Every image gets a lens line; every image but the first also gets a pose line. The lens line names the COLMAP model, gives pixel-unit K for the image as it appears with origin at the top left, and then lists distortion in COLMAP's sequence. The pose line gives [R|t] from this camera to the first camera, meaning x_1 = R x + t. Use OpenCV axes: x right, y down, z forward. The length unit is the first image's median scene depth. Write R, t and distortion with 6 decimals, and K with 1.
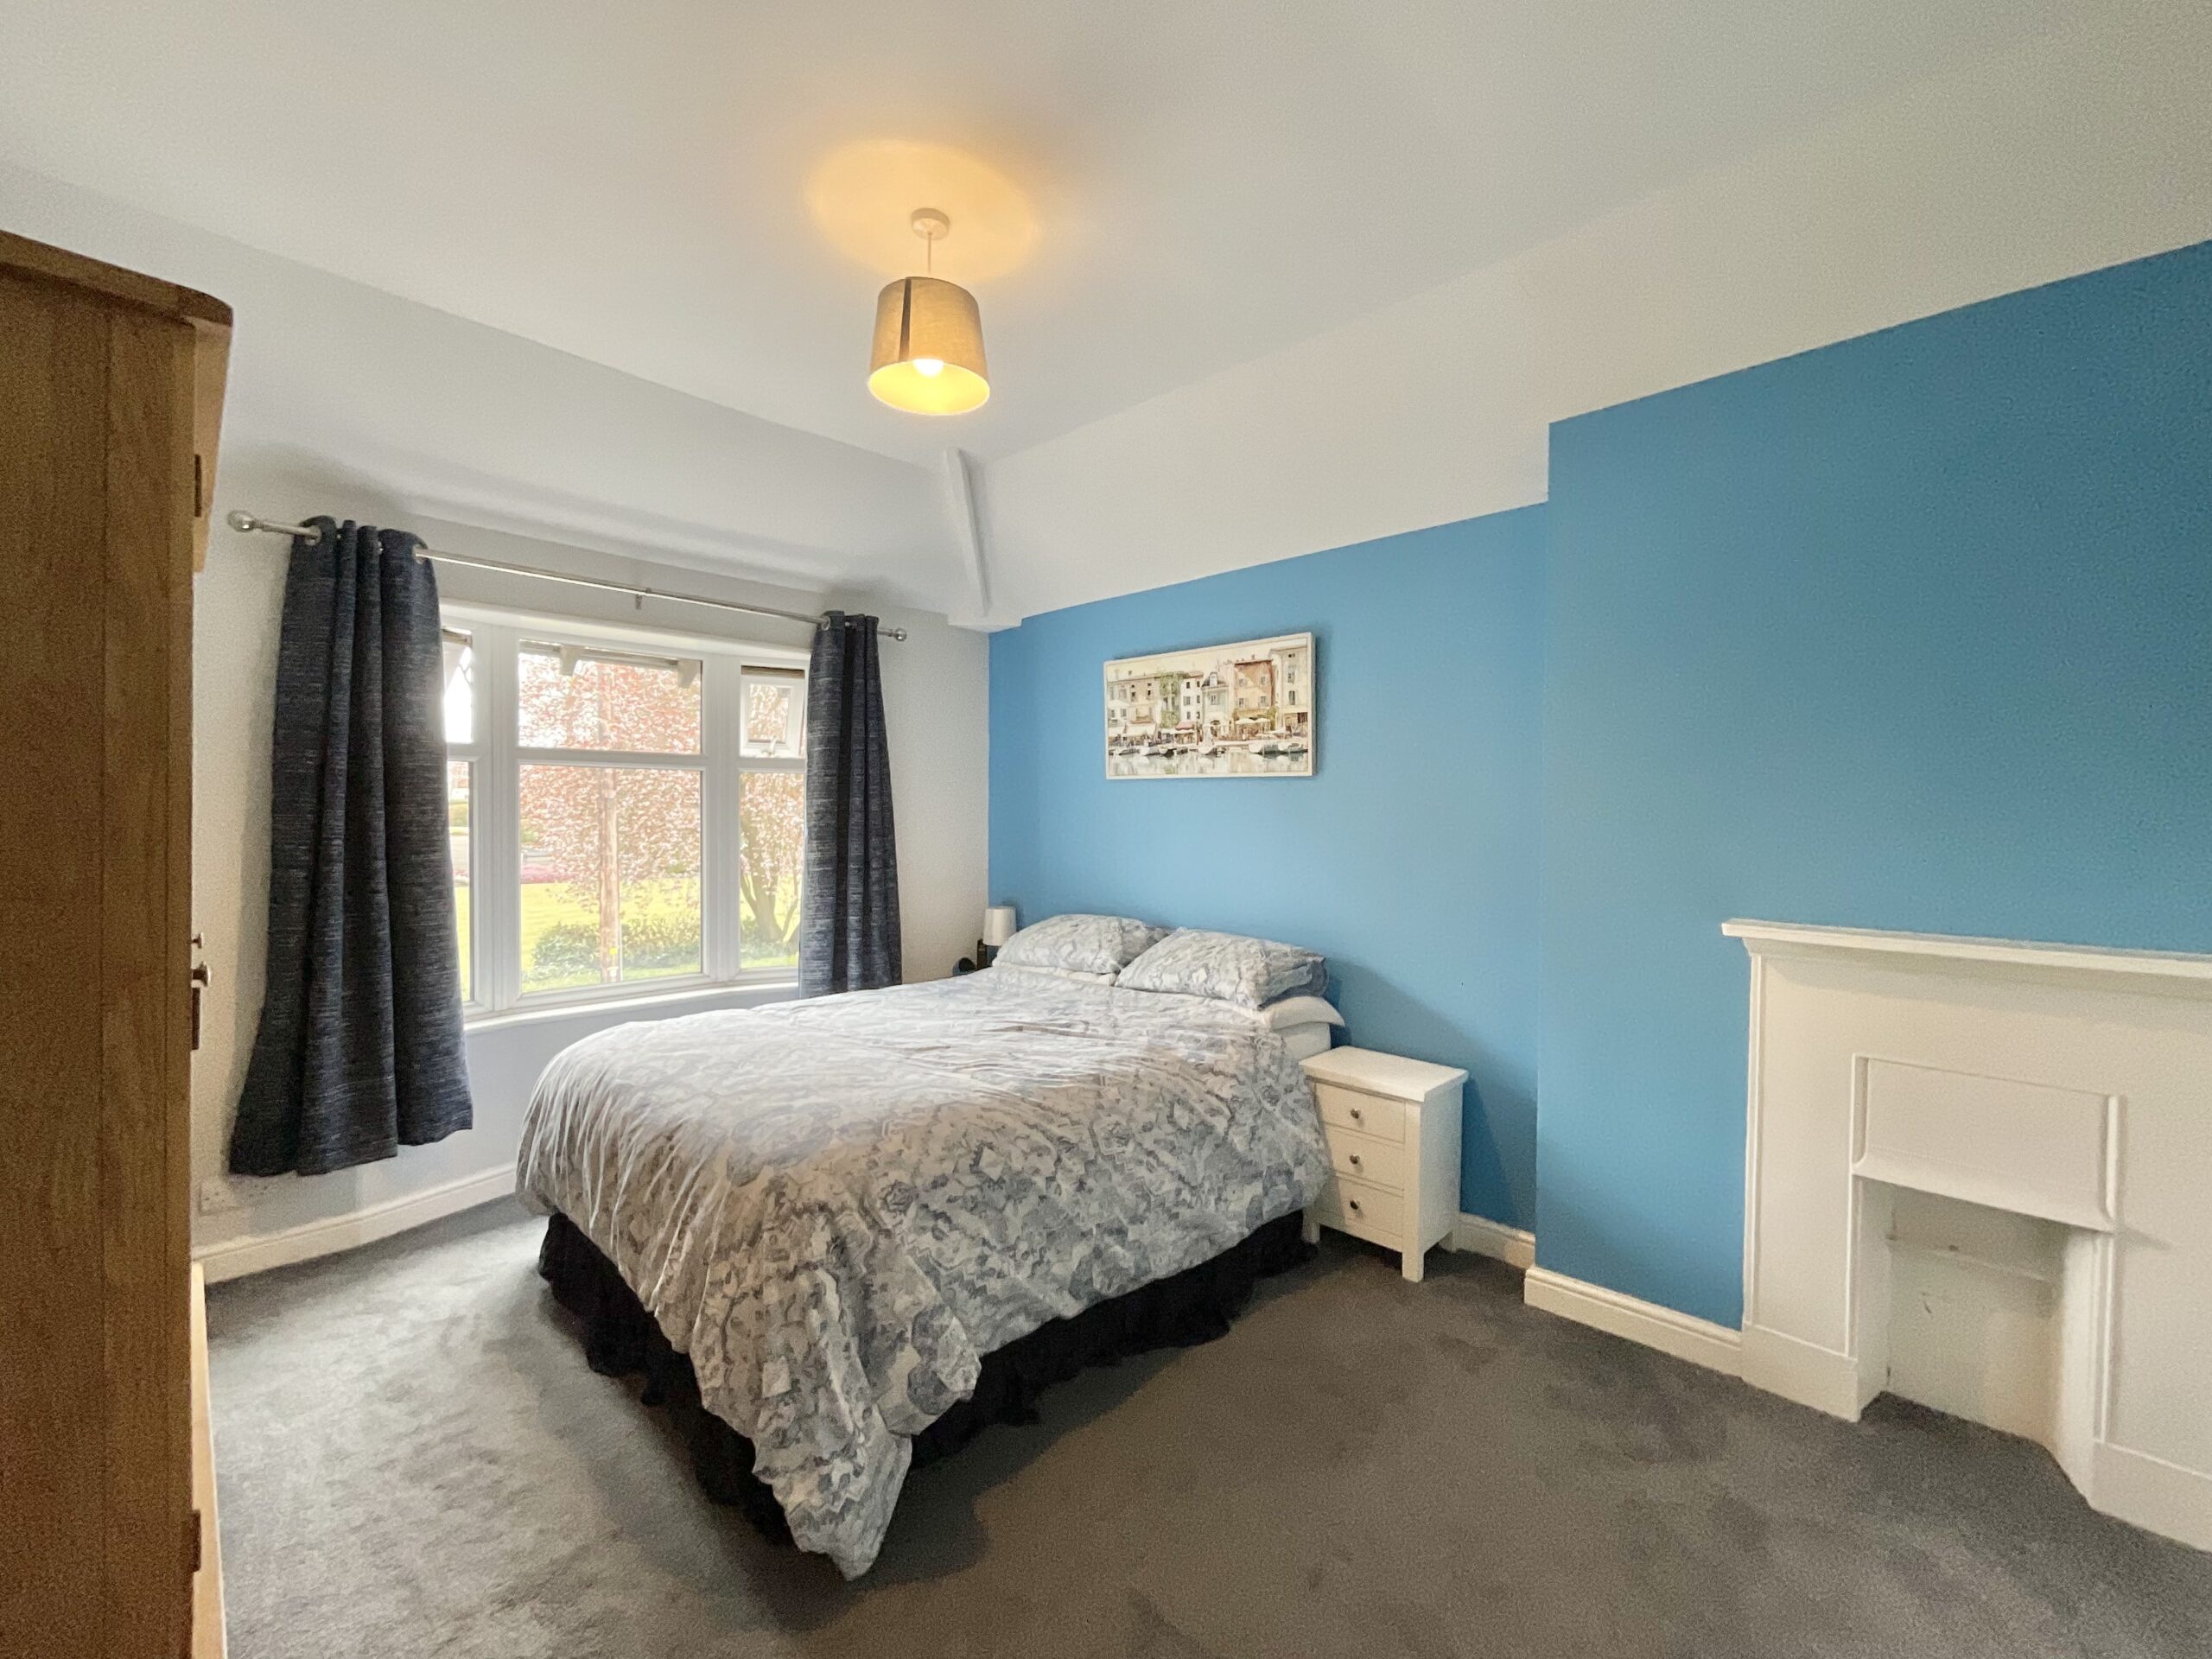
lens RADIAL K [[898.9, 0, 1100.2], [0, 898.9, 829.1], [0, 0, 1]] dist [-0.000109, 0.001306]
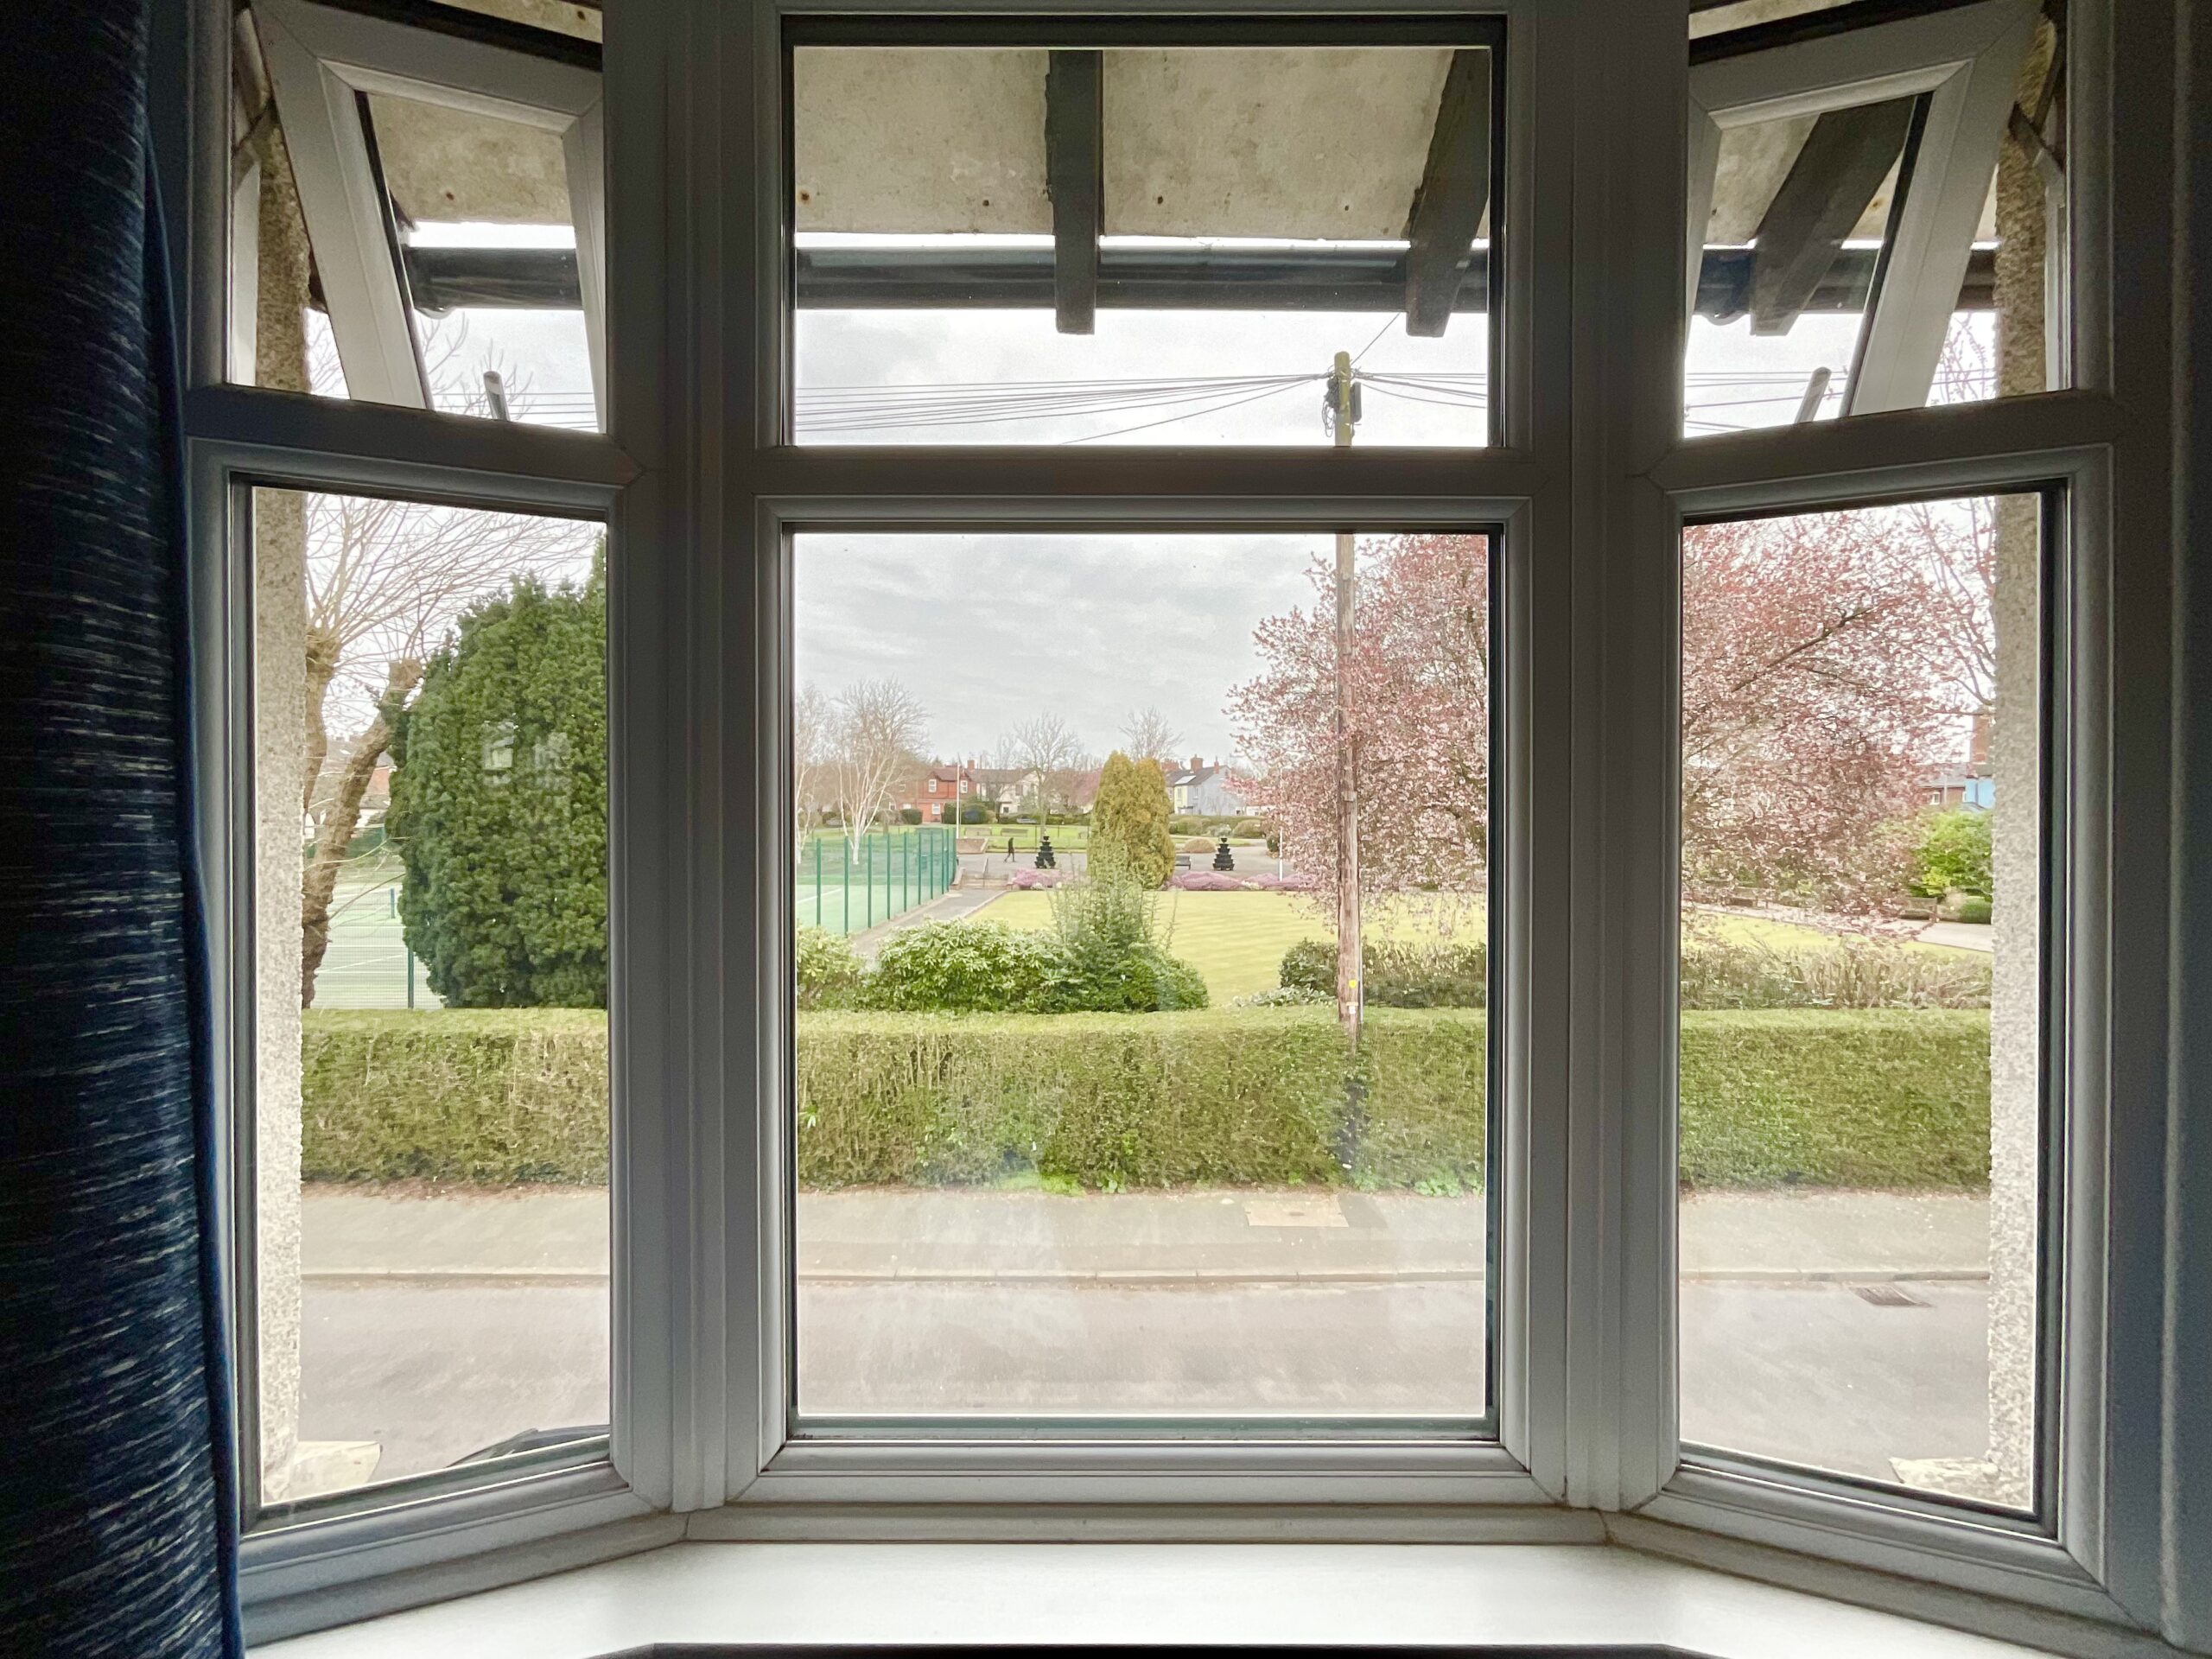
lens RADIAL K [[898.9, 0, 1101.1], [0, 898.9, 829.6], [0, 0, 1]] dist [-0.000109, 0.001306]
pose [[0.702422, 0.002734, -0.711755, -0.101592], [-0.010635, 0.999921, -0.006654, 0.000419], [0.711681, 0.012244, 0.702396, 0.223791]]
